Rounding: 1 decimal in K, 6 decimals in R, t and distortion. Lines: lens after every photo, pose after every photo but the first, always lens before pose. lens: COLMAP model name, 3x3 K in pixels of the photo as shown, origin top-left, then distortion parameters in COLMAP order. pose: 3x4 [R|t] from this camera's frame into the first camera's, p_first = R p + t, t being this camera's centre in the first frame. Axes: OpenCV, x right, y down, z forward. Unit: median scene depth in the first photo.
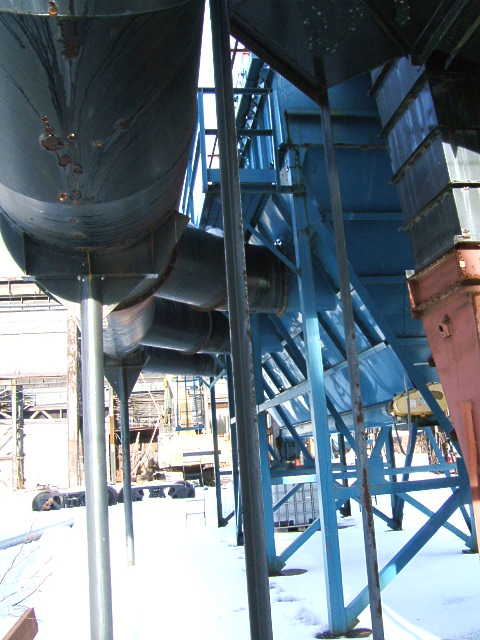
lens RADIAL K [[616.0, 0, 242.6], [0, 616.0, 317.8], [0, 0, 1]] dist [-0.092940, 0.000000]
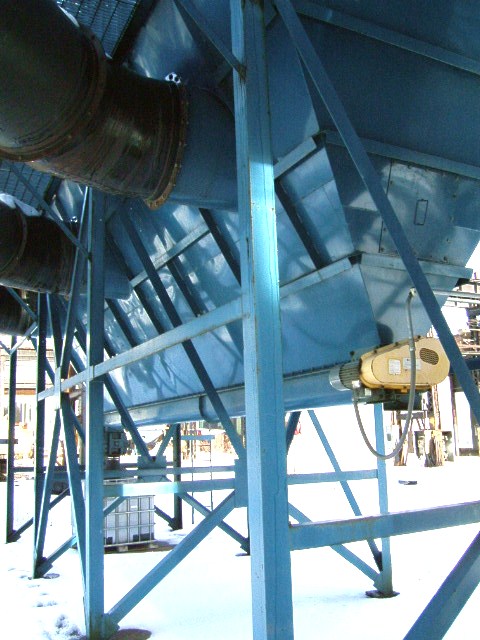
lens RADIAL K [[616.0, 0, 237.7], [0, 616.0, 322.7], [0, 0, 1]] dist [-0.092940, 0.000000]
pose [[0.943640, 0.104311, 0.314105, -0.048098], [-0.107890, 0.994145, -0.006021, 0.115714], [-0.312894, -0.028207, 0.949369, 0.489645]]
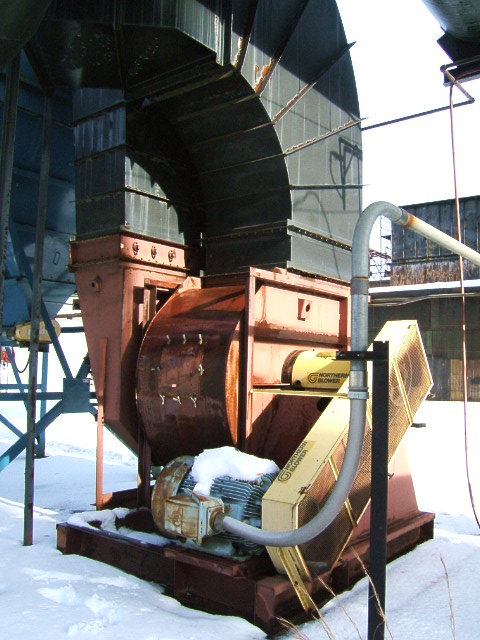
lens RADIAL K [[616.0, 0, 240.5], [0, 616.0, 319.7], [0, 0, 1]] dist [-0.092940, 0.000000]
pose [[0.730315, 0.137525, 0.669124, -0.238400], [-0.213699, 0.976356, 0.032571, -0.015007], [-0.648824, -0.166778, 0.742437, -0.184234]]
